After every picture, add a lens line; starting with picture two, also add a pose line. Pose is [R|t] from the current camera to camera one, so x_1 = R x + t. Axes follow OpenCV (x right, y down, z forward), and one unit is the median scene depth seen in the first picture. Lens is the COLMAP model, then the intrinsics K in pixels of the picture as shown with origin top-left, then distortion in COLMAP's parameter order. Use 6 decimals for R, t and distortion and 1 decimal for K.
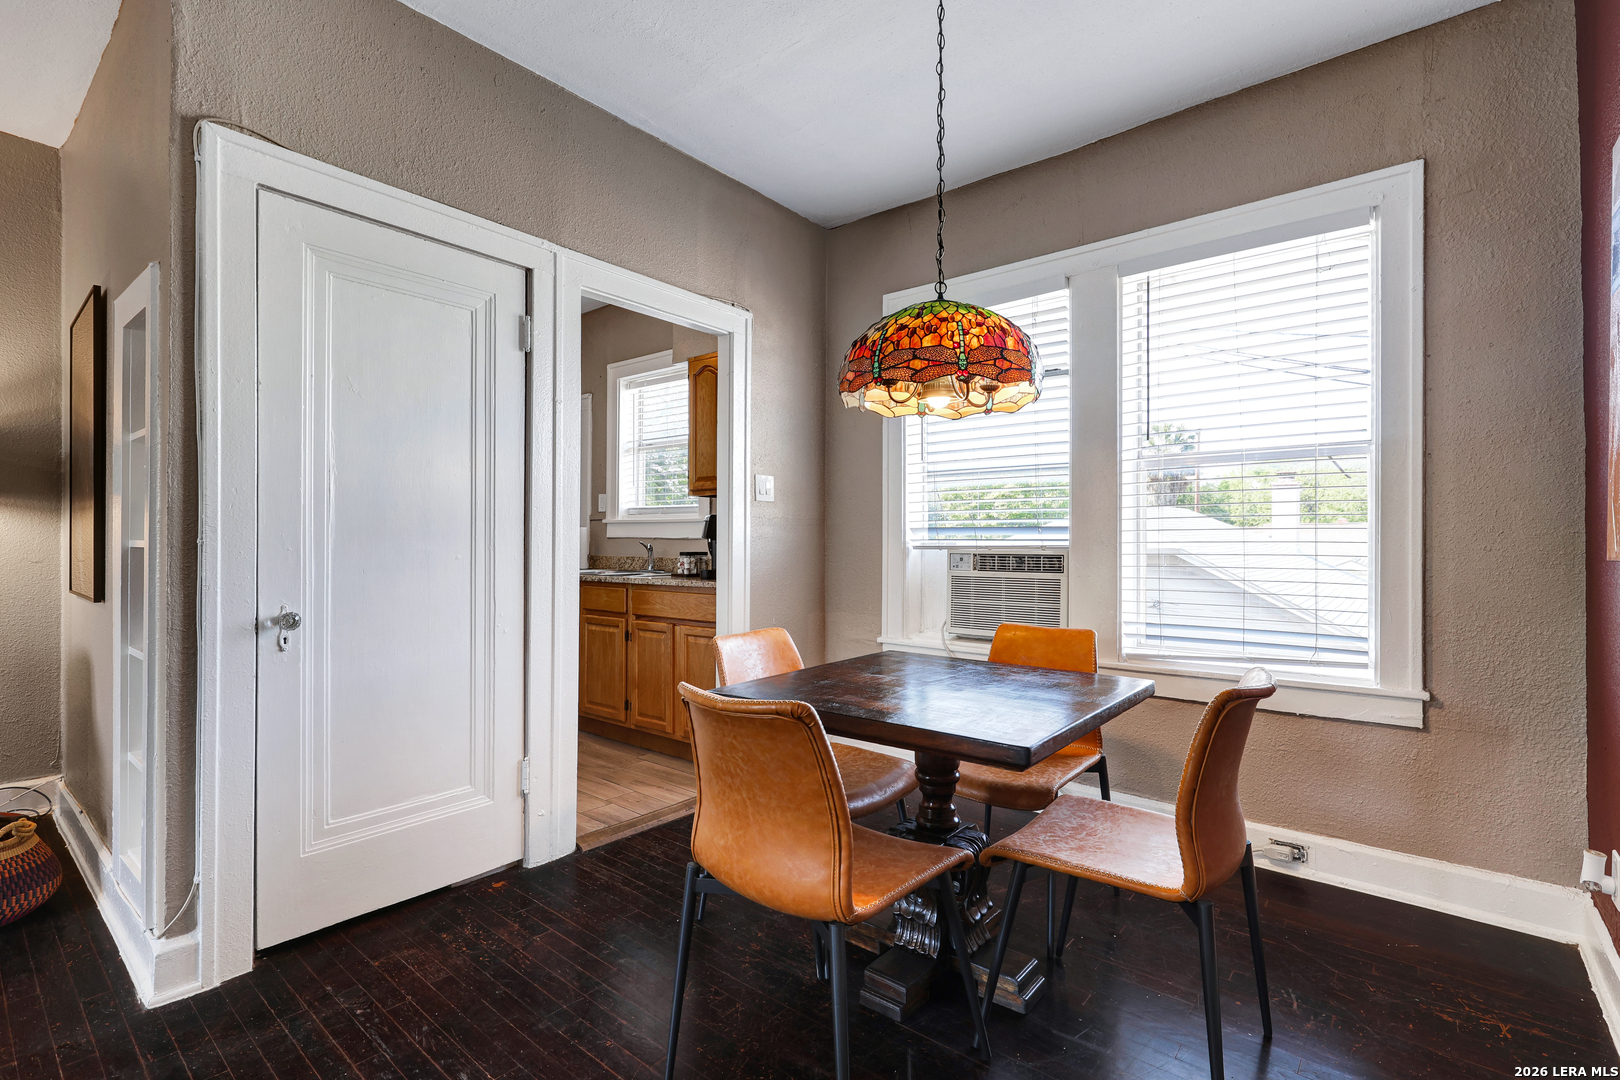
lens RADIAL K [[741.7, 0, 805.7], [0, 741.7, 542.5], [0, 0, 1]] dist [-0.001370, -0.006554]
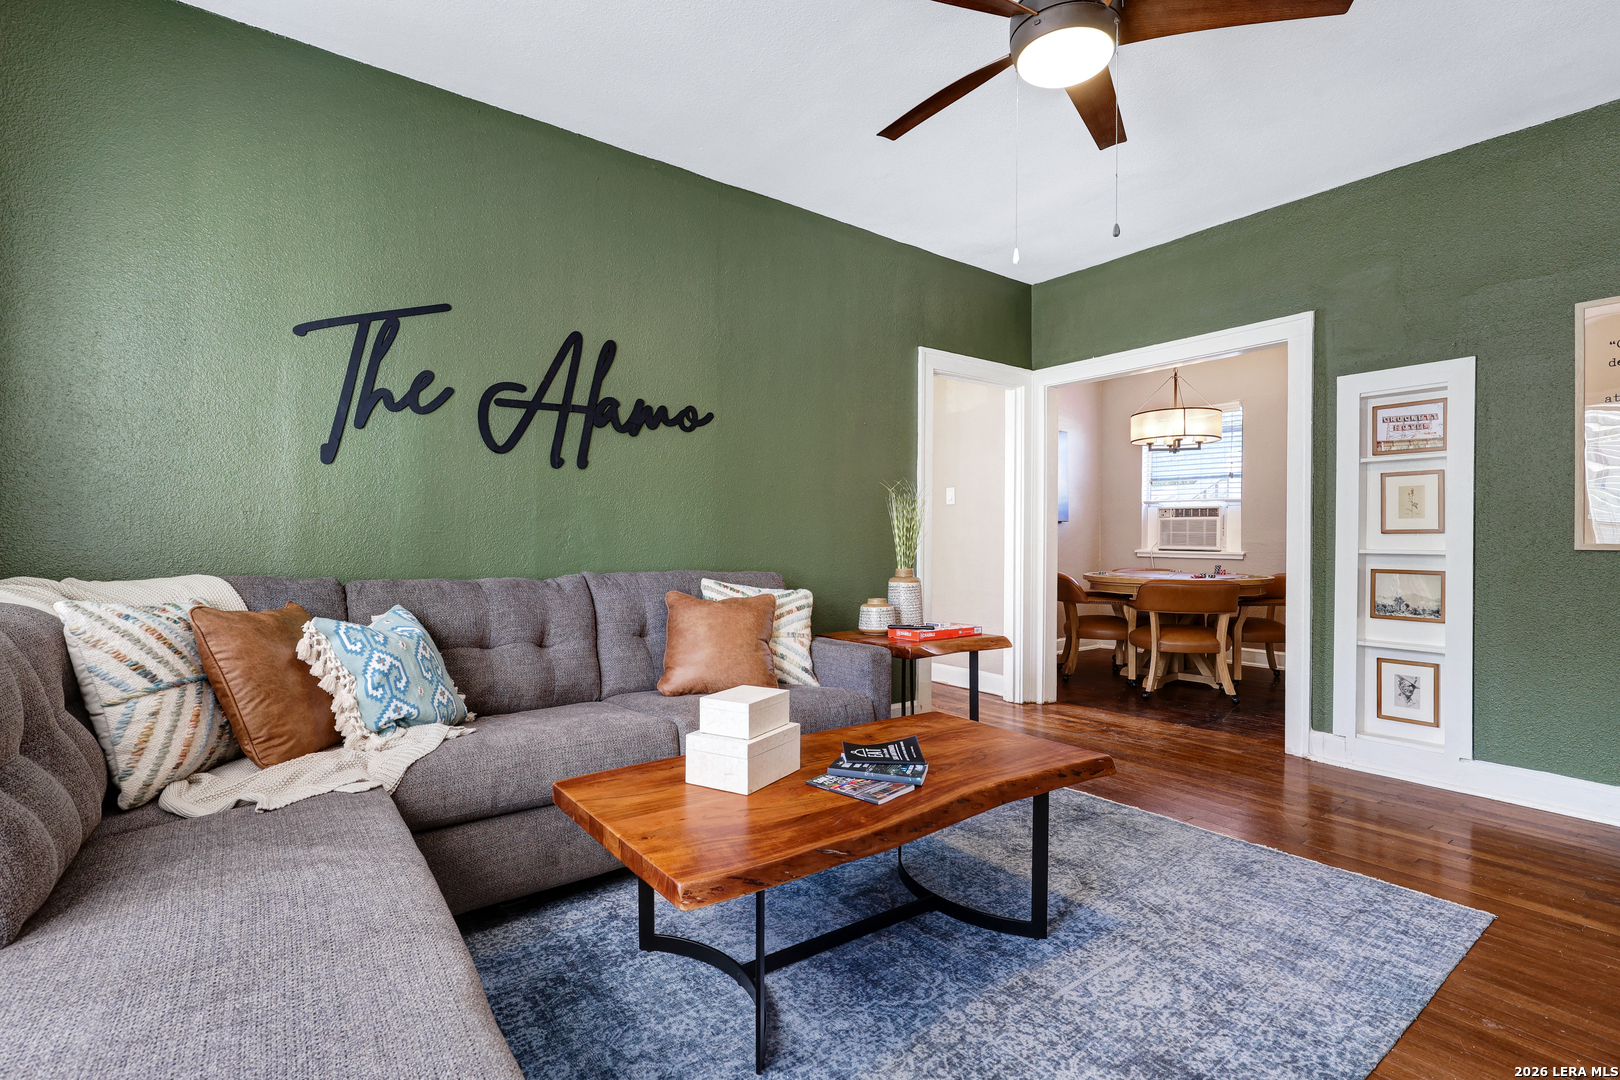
lens RADIAL K [[741.7, 0, 806.3], [0, 741.7, 543.2], [0, 0, 1]] dist [-0.001370, -0.006554]
pose [[0.969500, 0.005030, -0.245039, -0.262329], [-0.001184, 0.999874, 0.015840, 0.080780], [0.245088, -0.015067, 0.969384, -1.284071]]
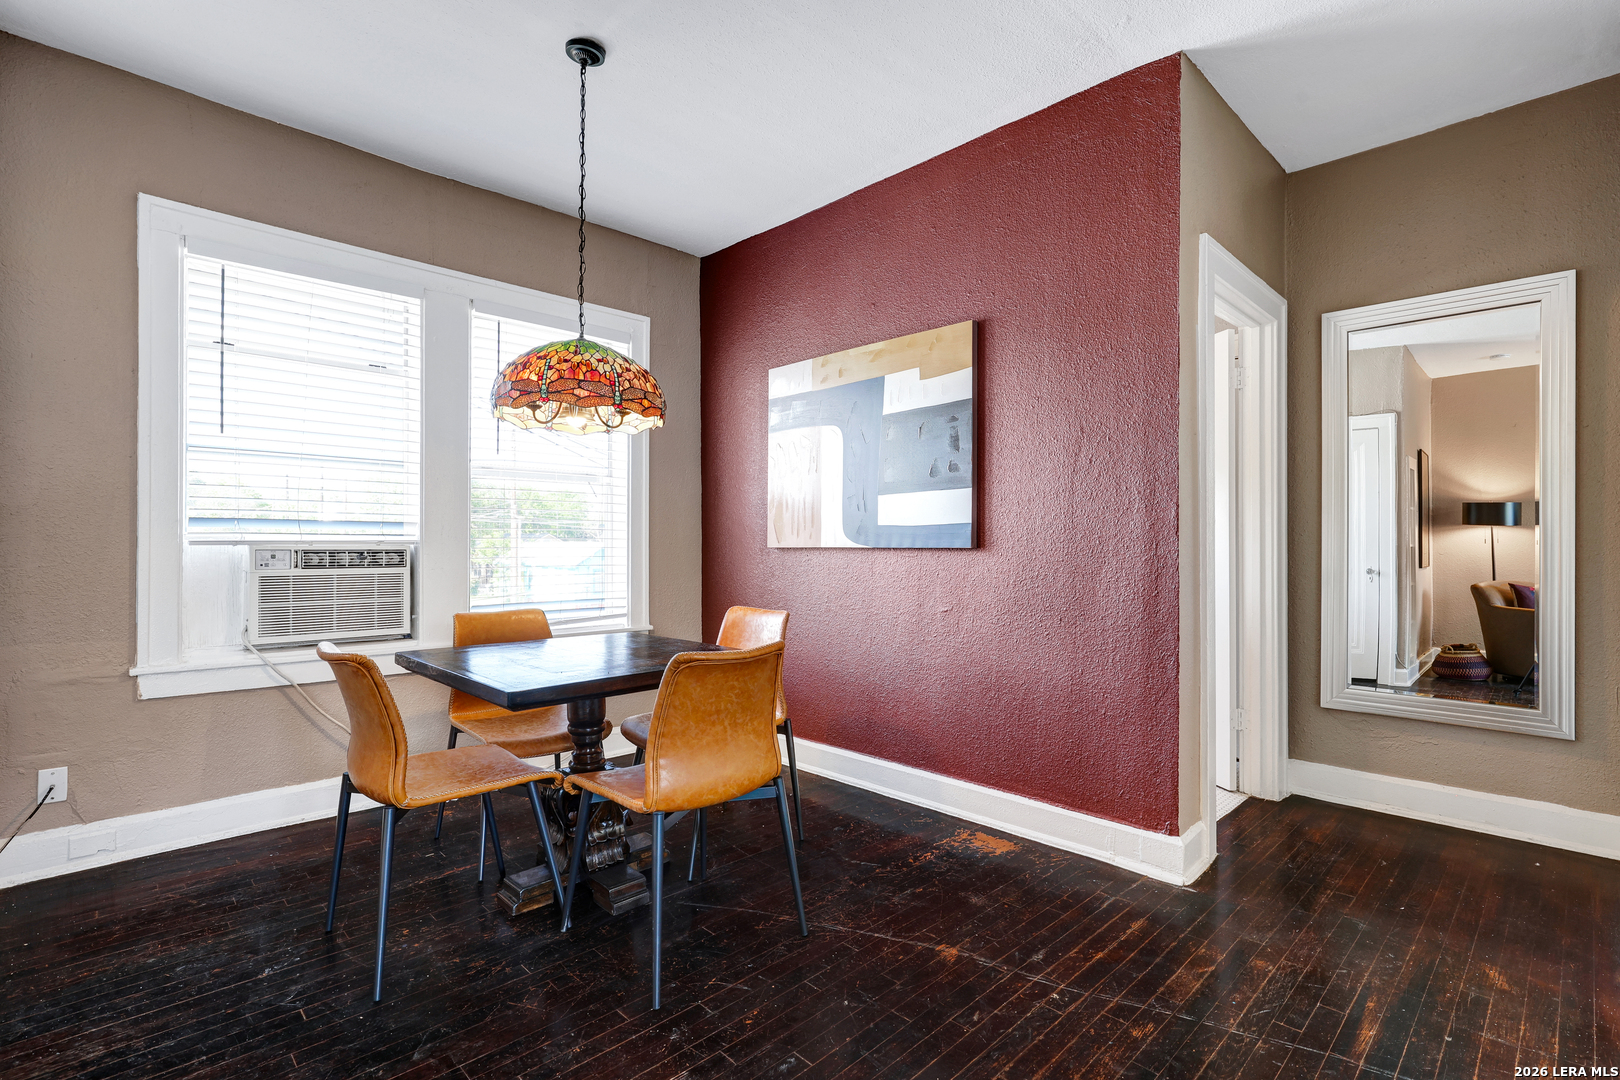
lens RADIAL K [[774.3, 0, 820.9], [0, 774.3, 536.0], [0, 0, 1]] dist [0.001856, 0.000282]
pose [[0.105445, 0.005296, 0.994411, -0.640679], [-0.007535, 0.999961, -0.004526, -0.002006], [-0.994397, -0.007015, 0.105481, 0.286358]]
